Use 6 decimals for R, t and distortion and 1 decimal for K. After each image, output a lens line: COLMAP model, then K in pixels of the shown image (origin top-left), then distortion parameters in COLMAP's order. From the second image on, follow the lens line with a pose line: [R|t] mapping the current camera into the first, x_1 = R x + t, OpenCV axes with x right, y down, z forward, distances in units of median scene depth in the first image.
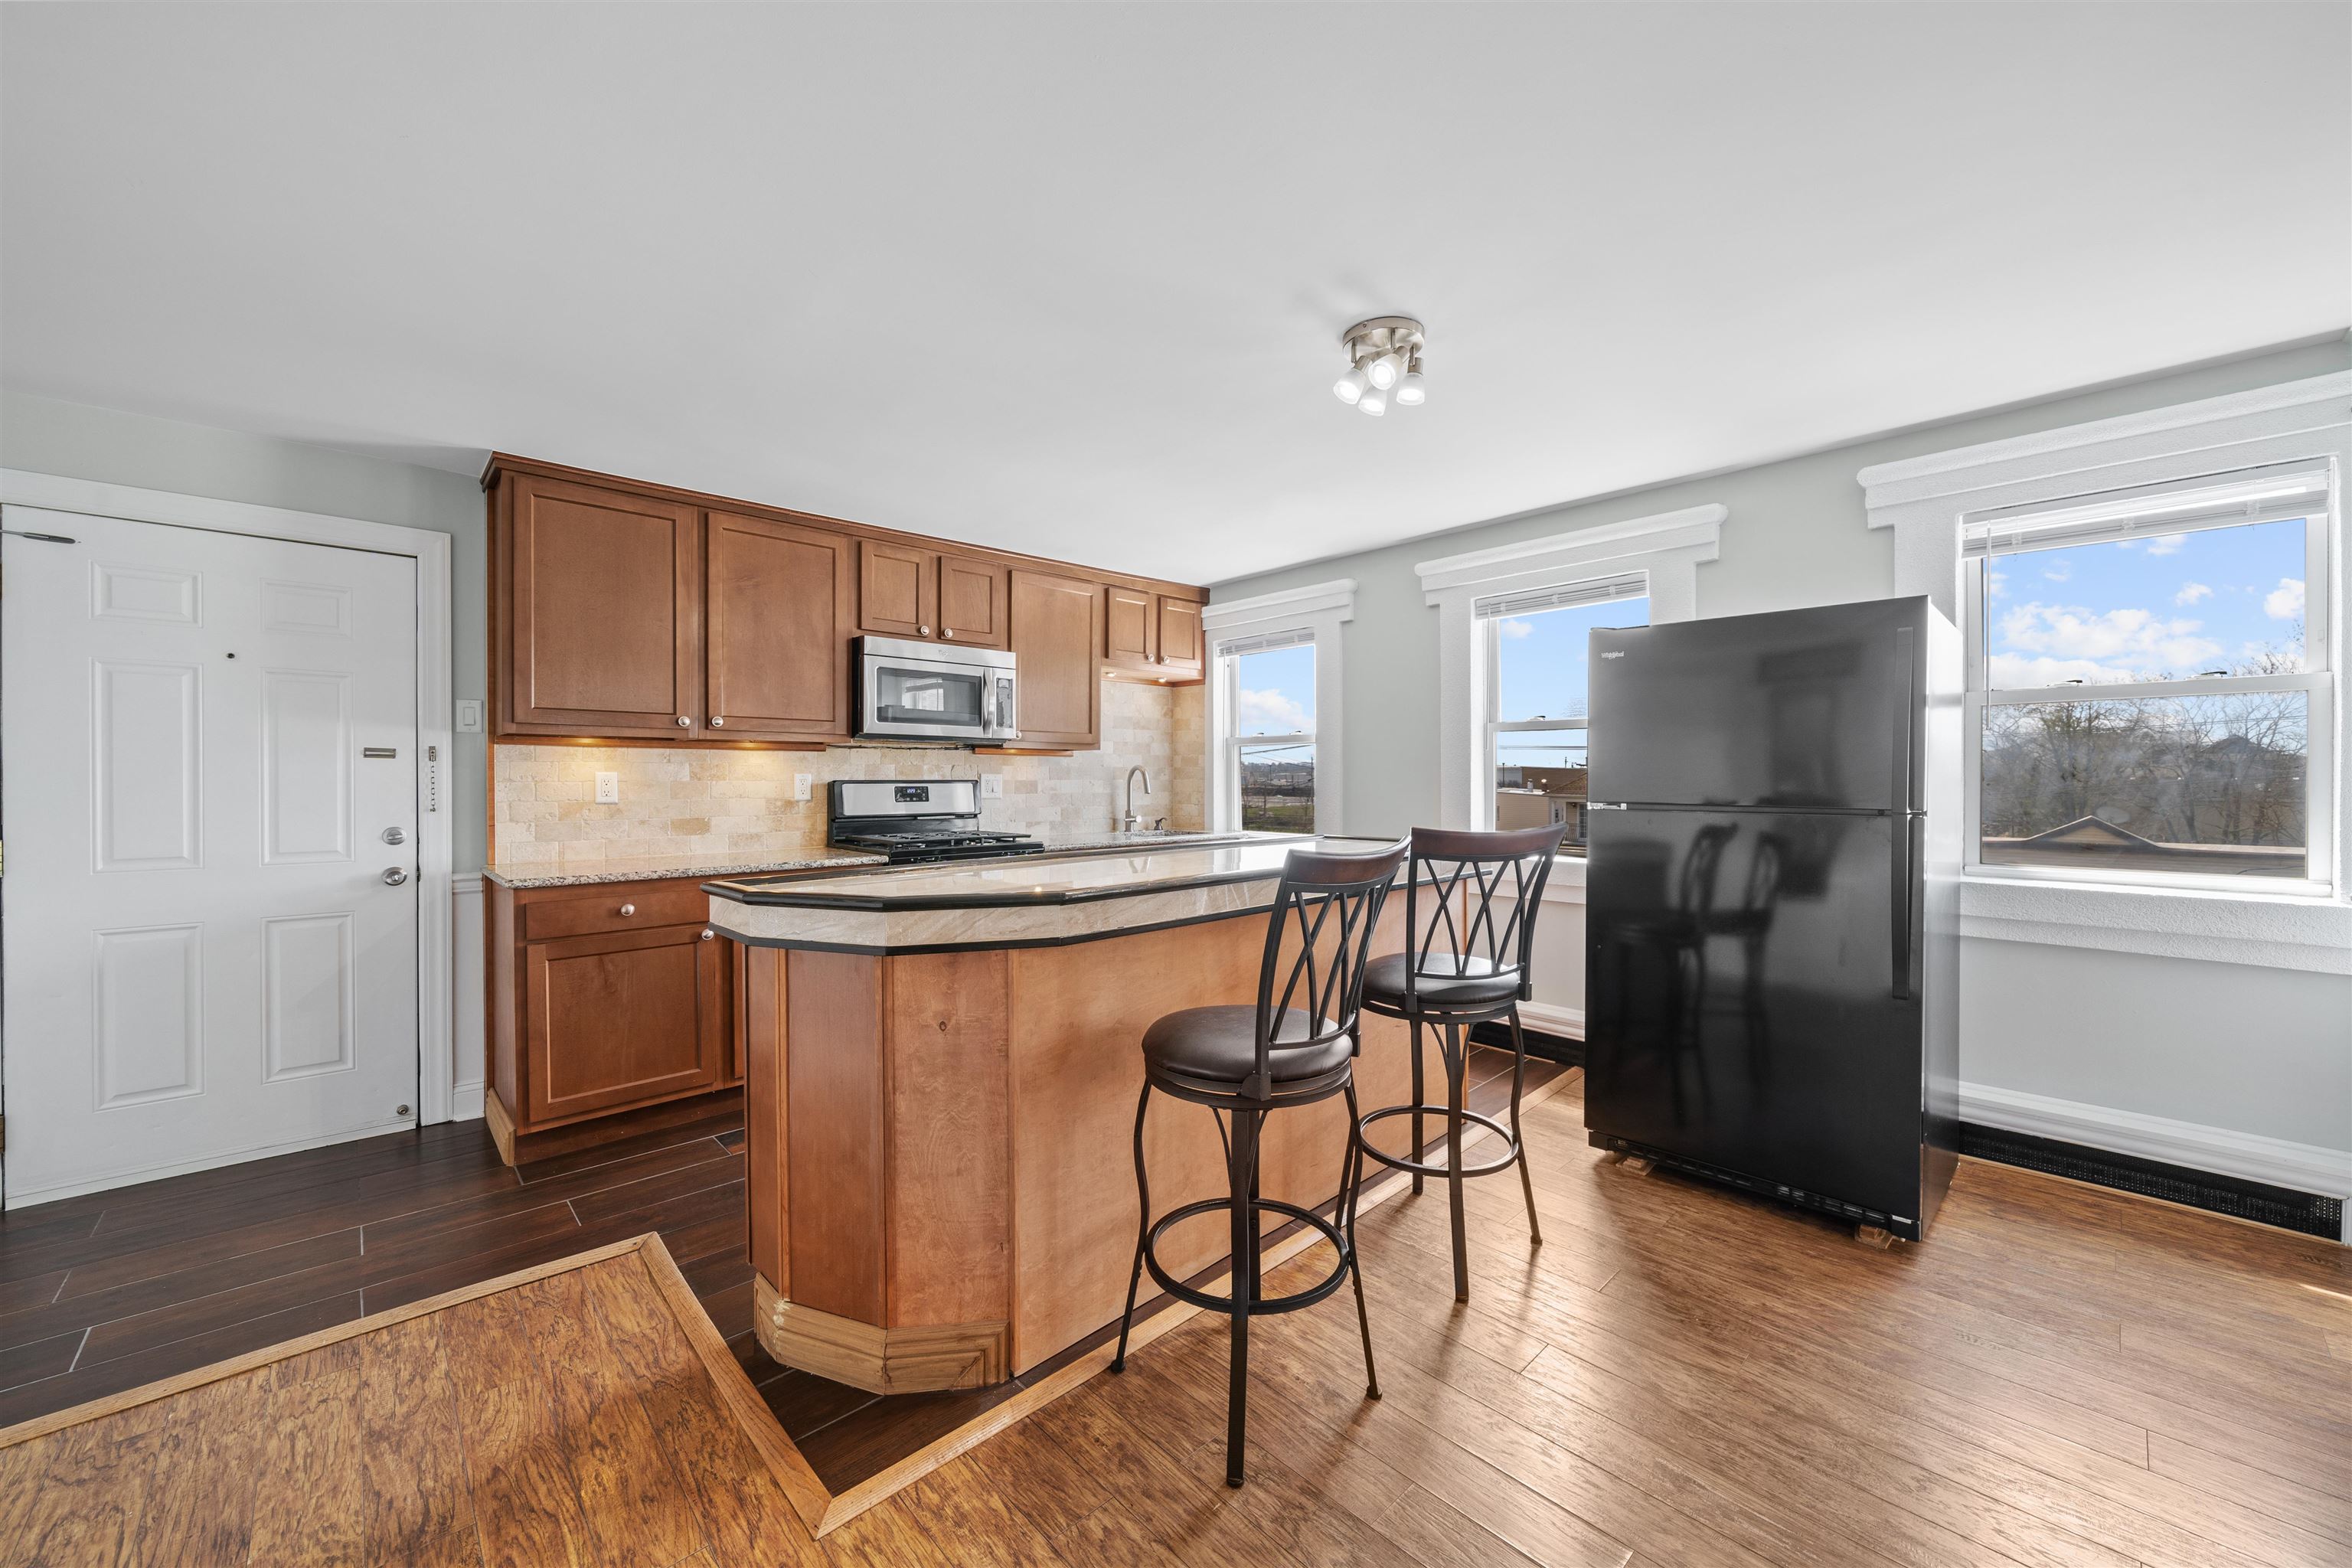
lens RADIAL K [[885.4, 0, 1176.0], [0, 885.4, 784.0], [0, 0, 1]] dist [0.001511, 0.000179]
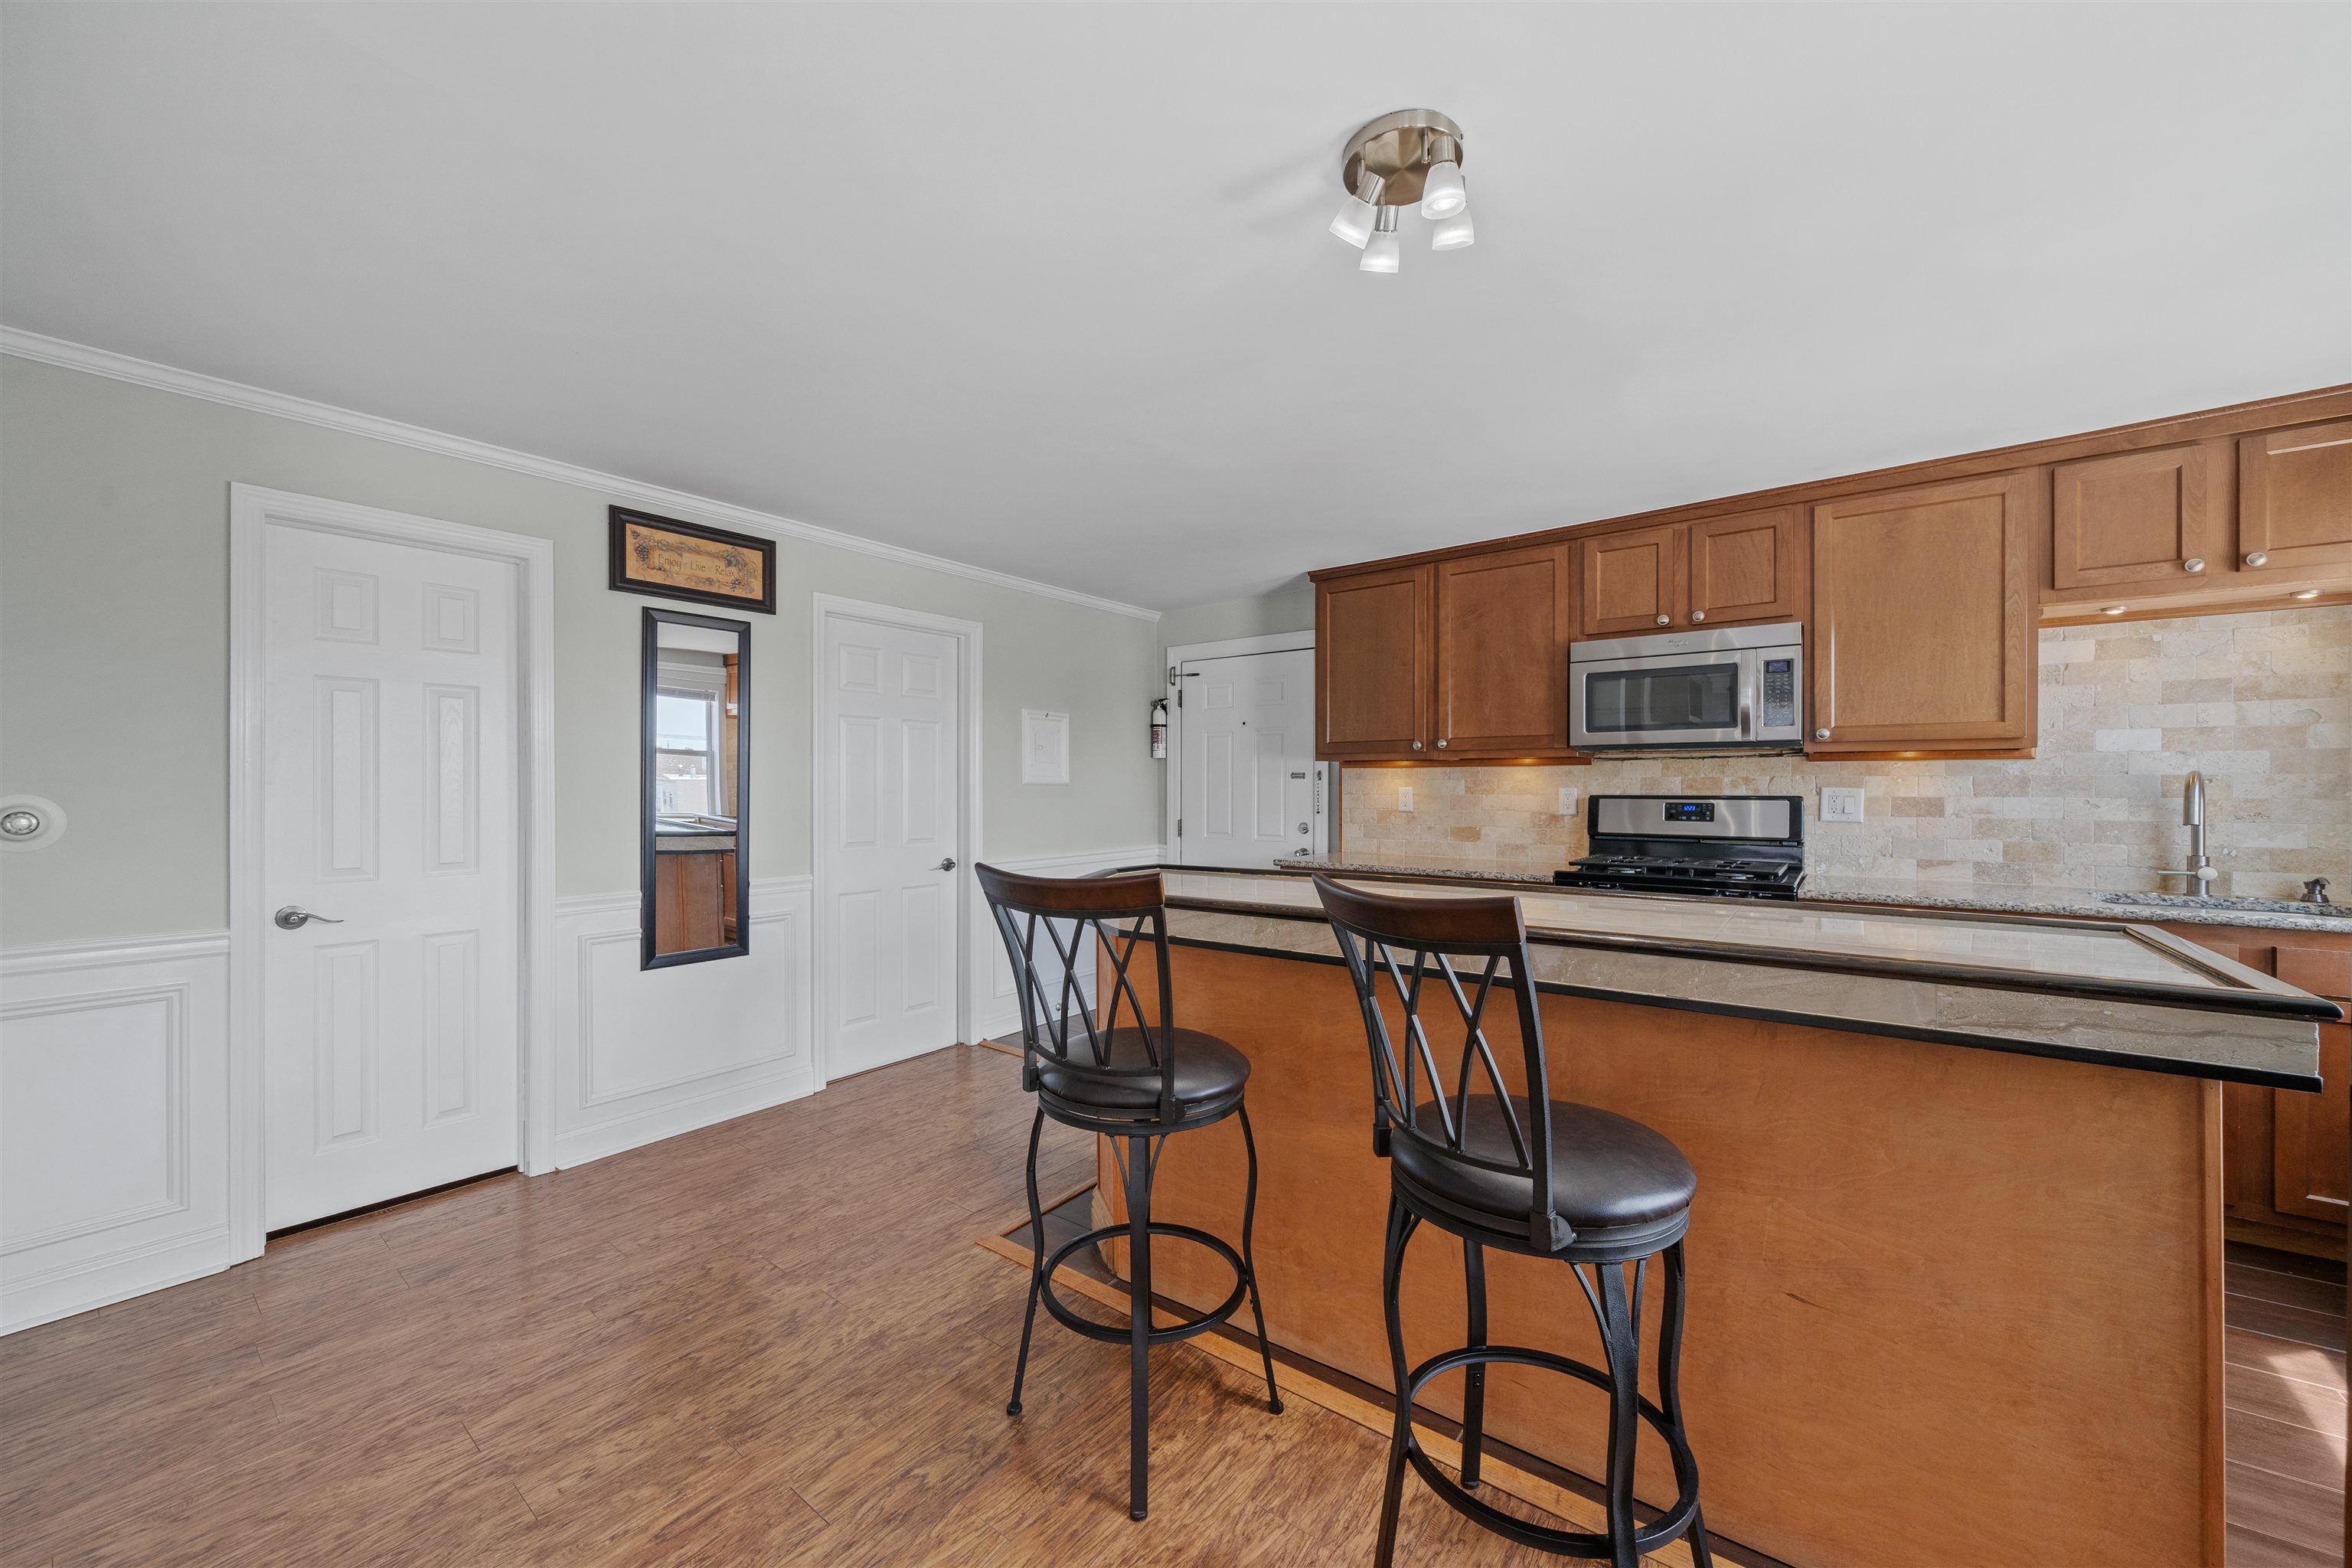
lens RADIAL K [[883.9, 0, 1167.8], [0, 883.9, 792.7], [0, 0, 1]] dist [-0.000441, -0.000244]
pose [[0.150578, 0.008308, -0.988563, 0.515510], [-0.005351, 0.999957, 0.007589, -0.012172], [0.988584, 0.004147, 0.150616, 0.427769]]
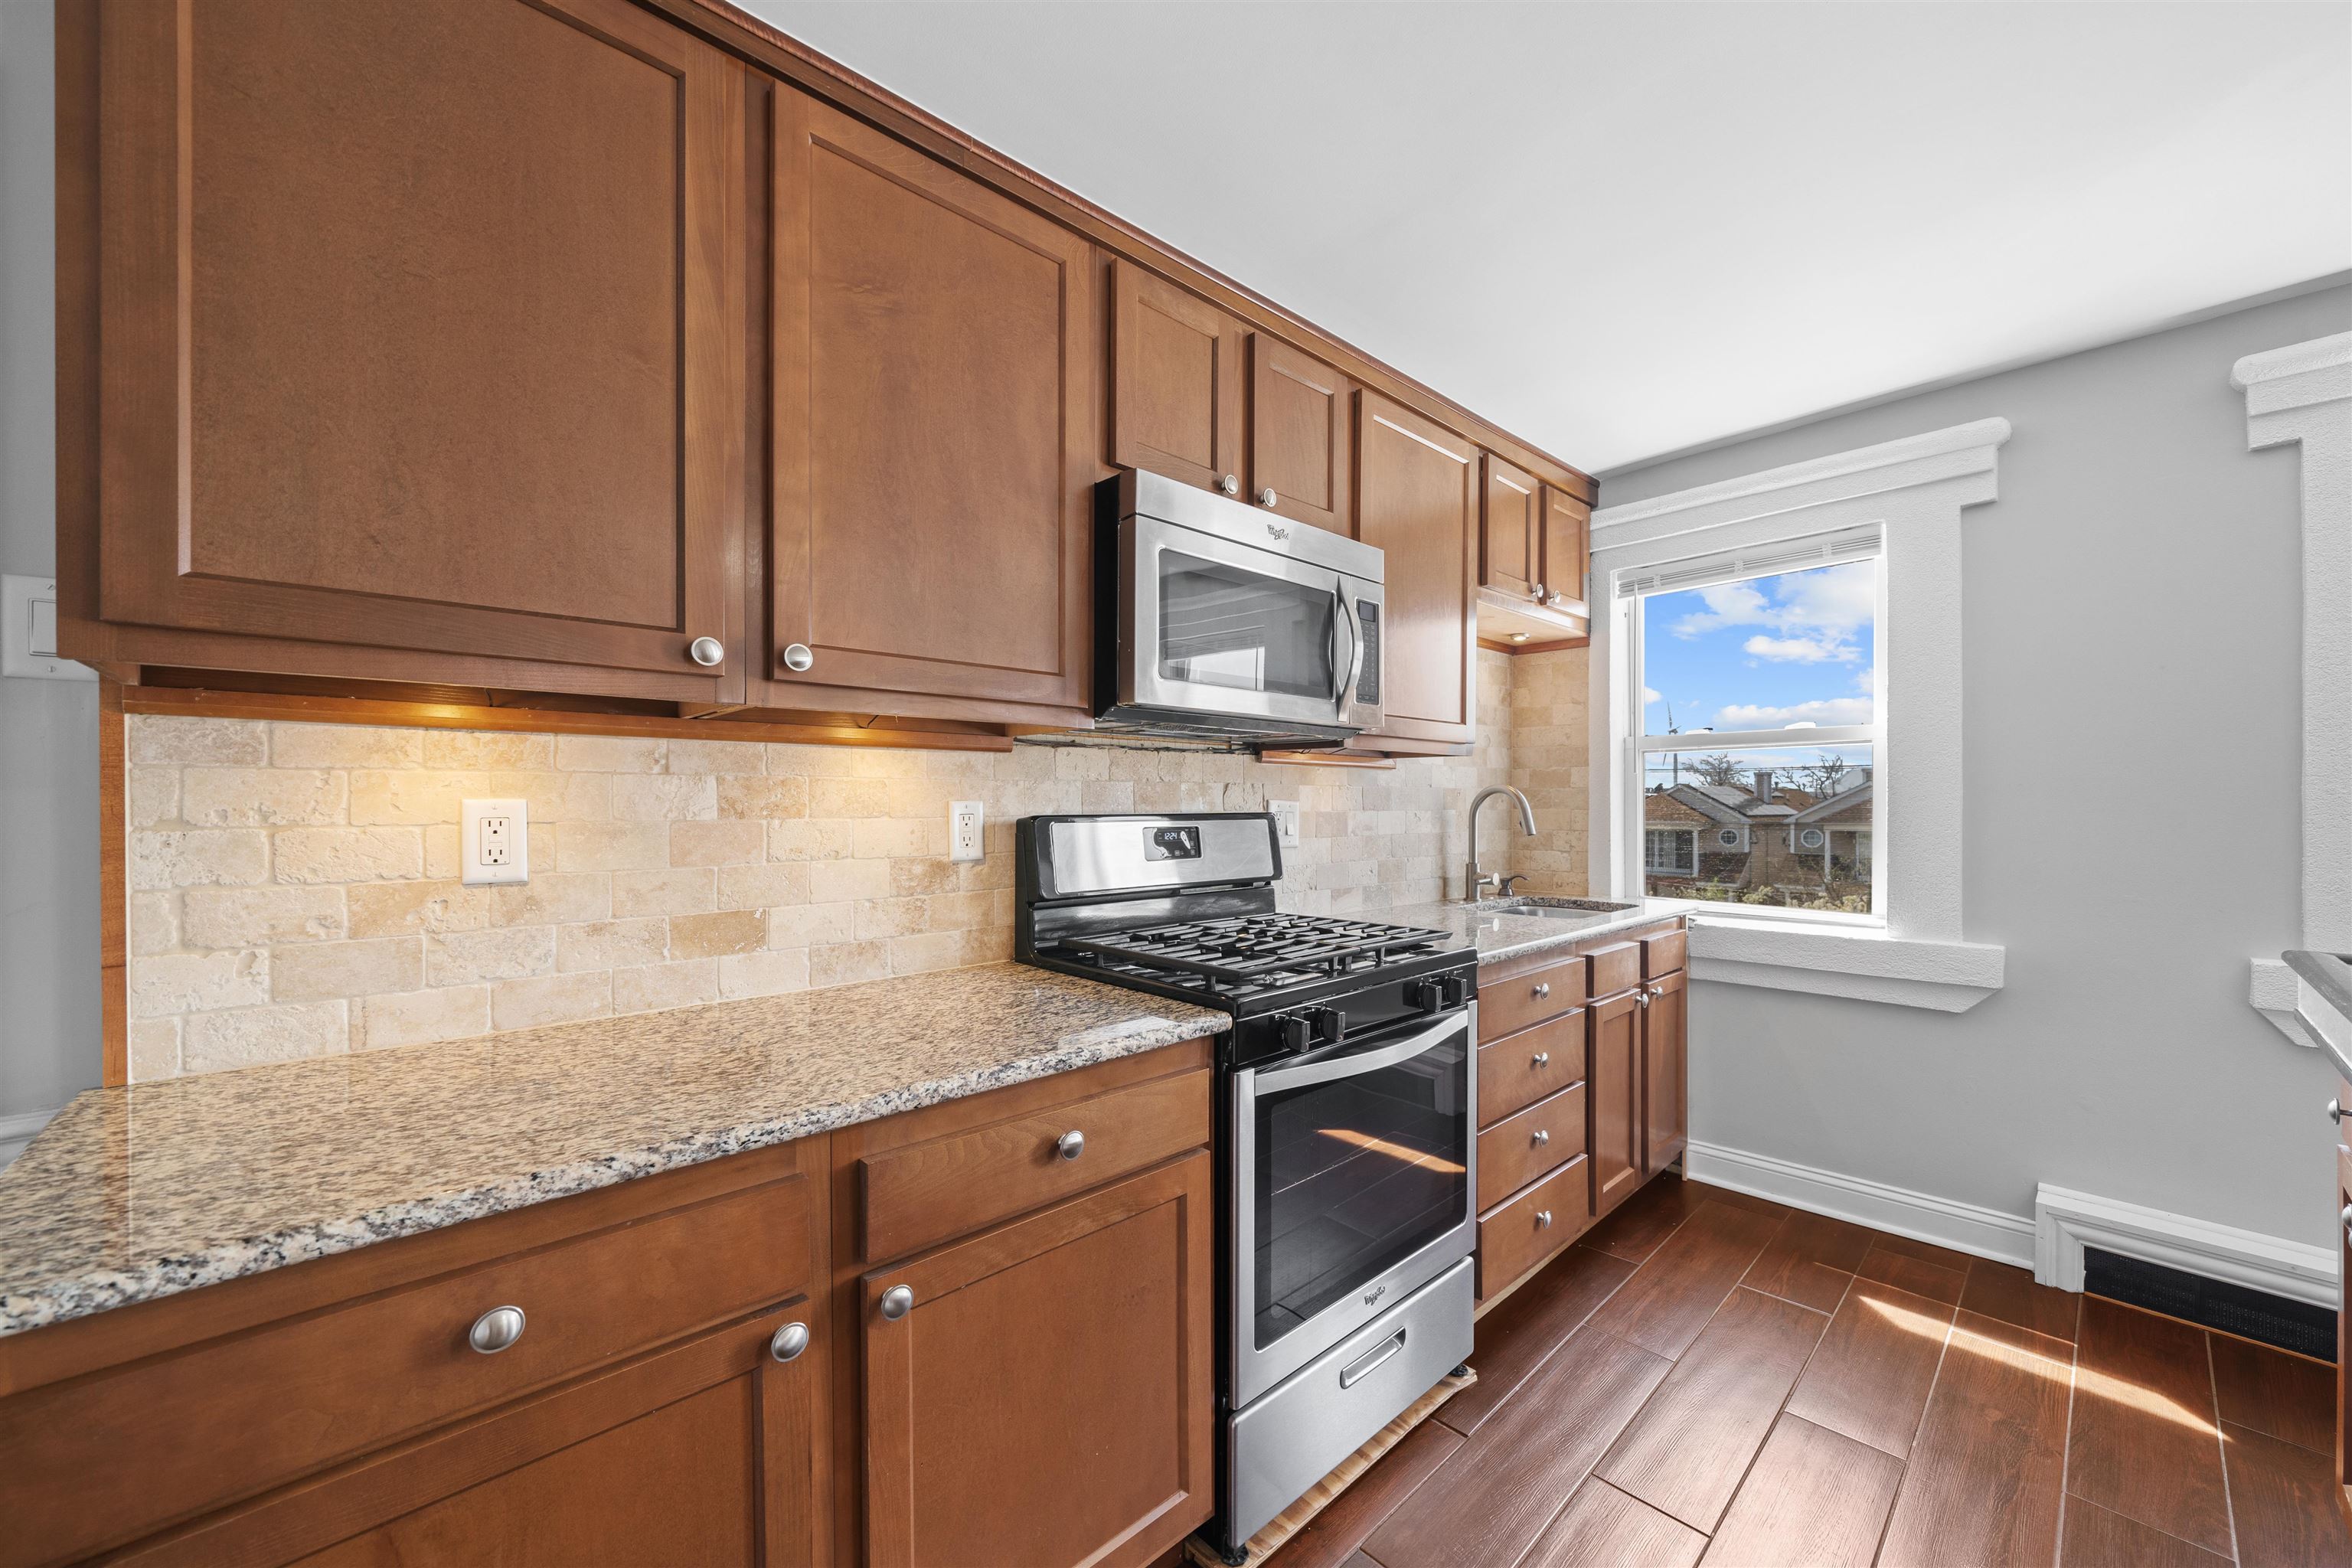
lens RADIAL K [[891.3, 0, 1184.2], [0, 891.3, 805.9], [0, 0, 1]] dist [-0.002480, -0.000036]
pose [[0.999988, -0.001446, -0.004725, -0.324546], [0.001432, 0.999995, -0.002931, -0.008107], [0.004729, 0.002924, 0.999985, 0.577389]]
